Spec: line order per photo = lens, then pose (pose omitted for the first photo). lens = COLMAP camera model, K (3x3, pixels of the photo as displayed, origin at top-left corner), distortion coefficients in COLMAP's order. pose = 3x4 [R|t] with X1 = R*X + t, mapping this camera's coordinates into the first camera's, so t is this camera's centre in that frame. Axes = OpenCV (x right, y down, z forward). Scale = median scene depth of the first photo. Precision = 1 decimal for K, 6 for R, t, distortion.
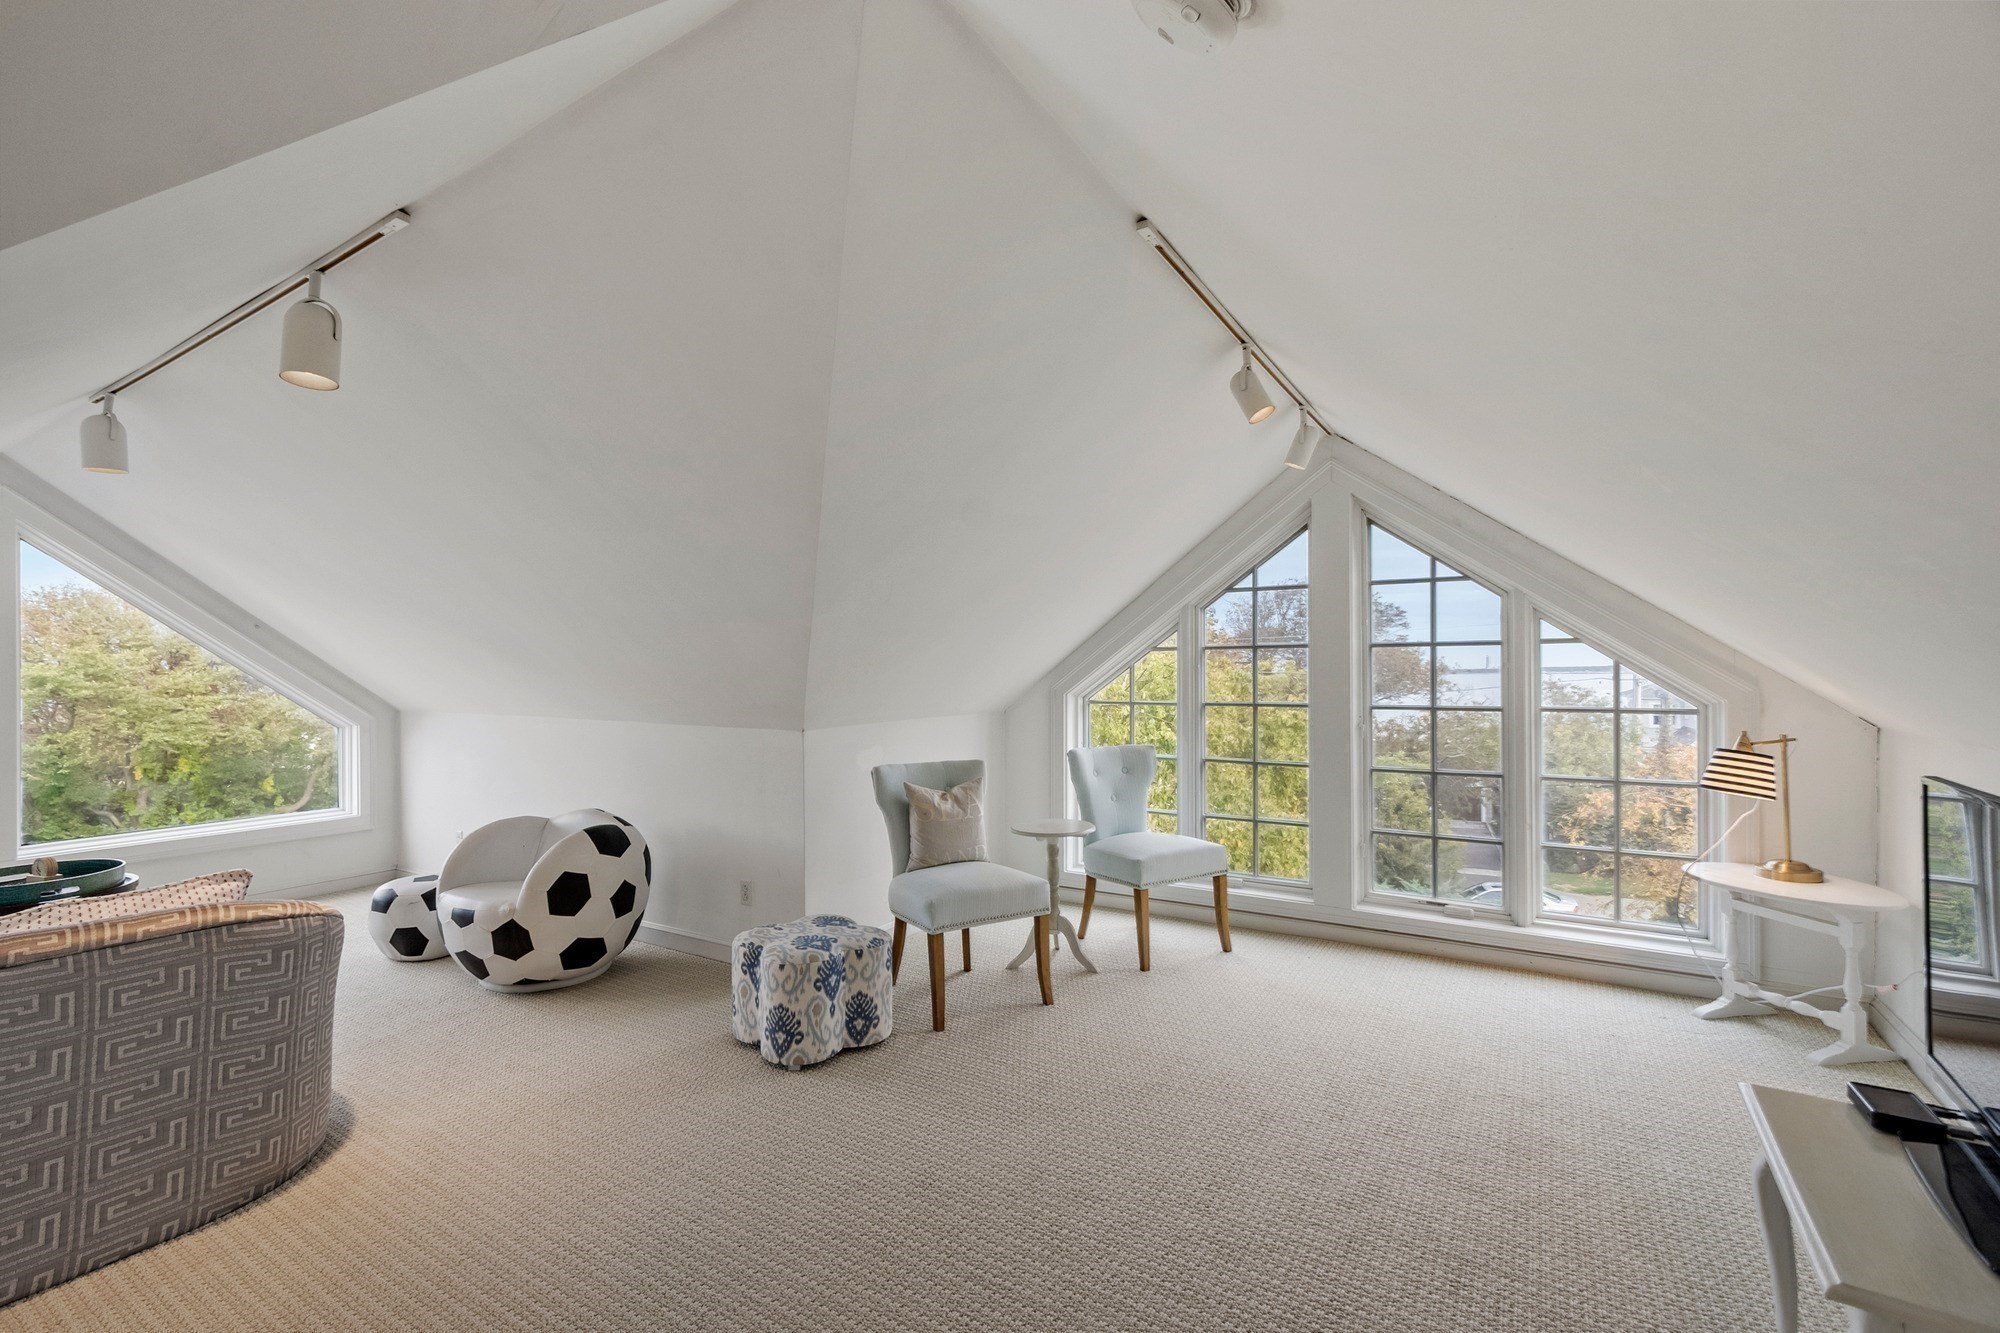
lens RADIAL K [[876.6, 0, 994.5], [0, 876.6, 658.8], [0, 0, 1]] dist [-0.000811, -0.000247]
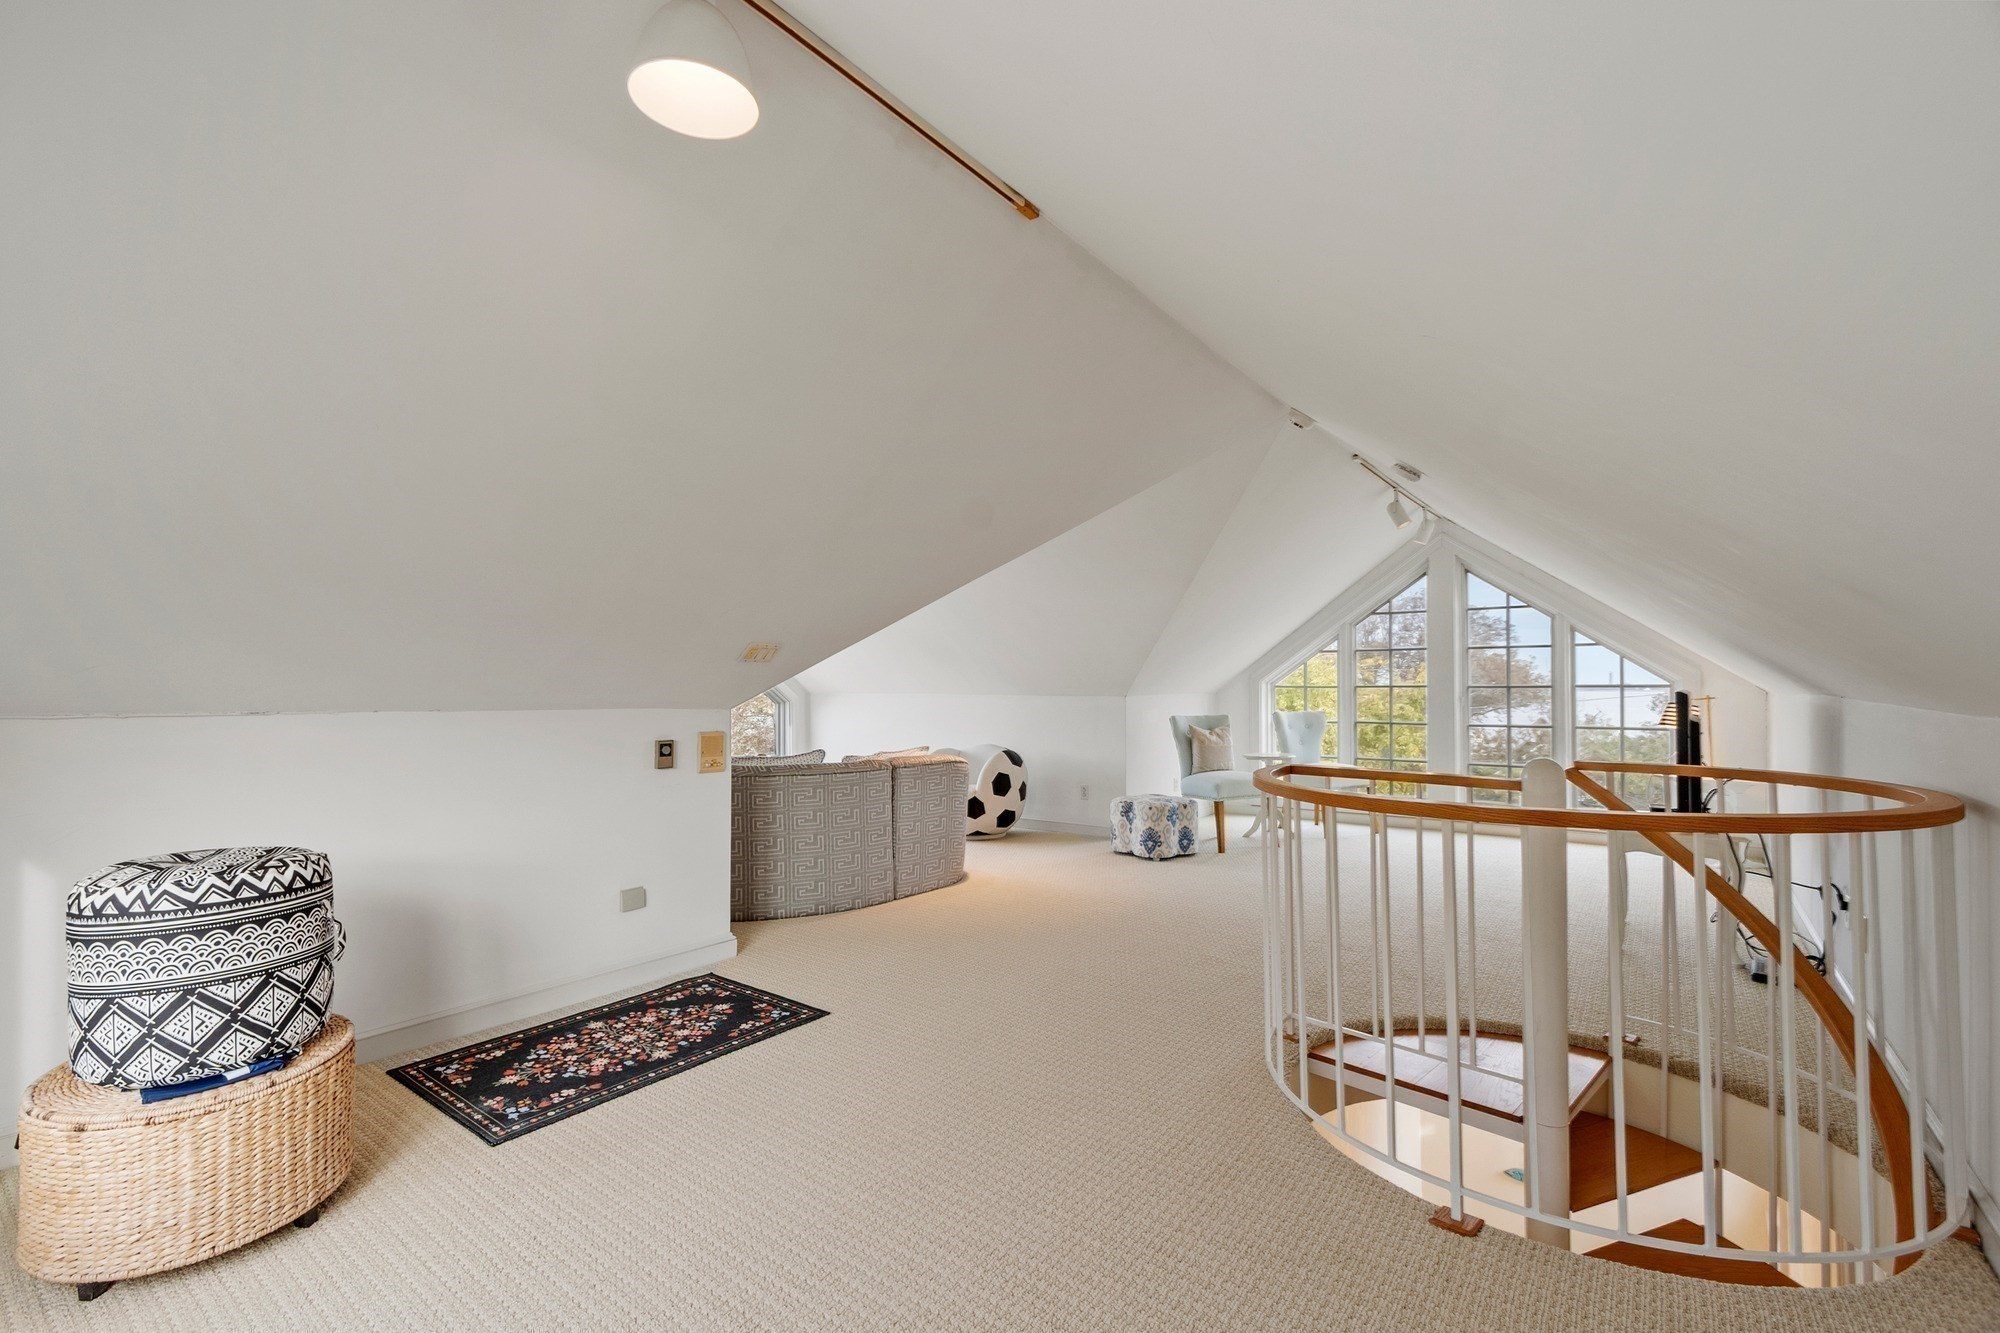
lens RADIAL K [[876.6, 0, 997.7], [0, 876.6, 675.3], [0, 0, 1]] dist [-0.000811, -0.000247]
pose [[0.995005, 0.002271, -0.099800, -0.312164], [-0.002211, 0.999997, 0.000716, 0.041048], [0.099801, -0.000491, 0.995007, -0.801472]]
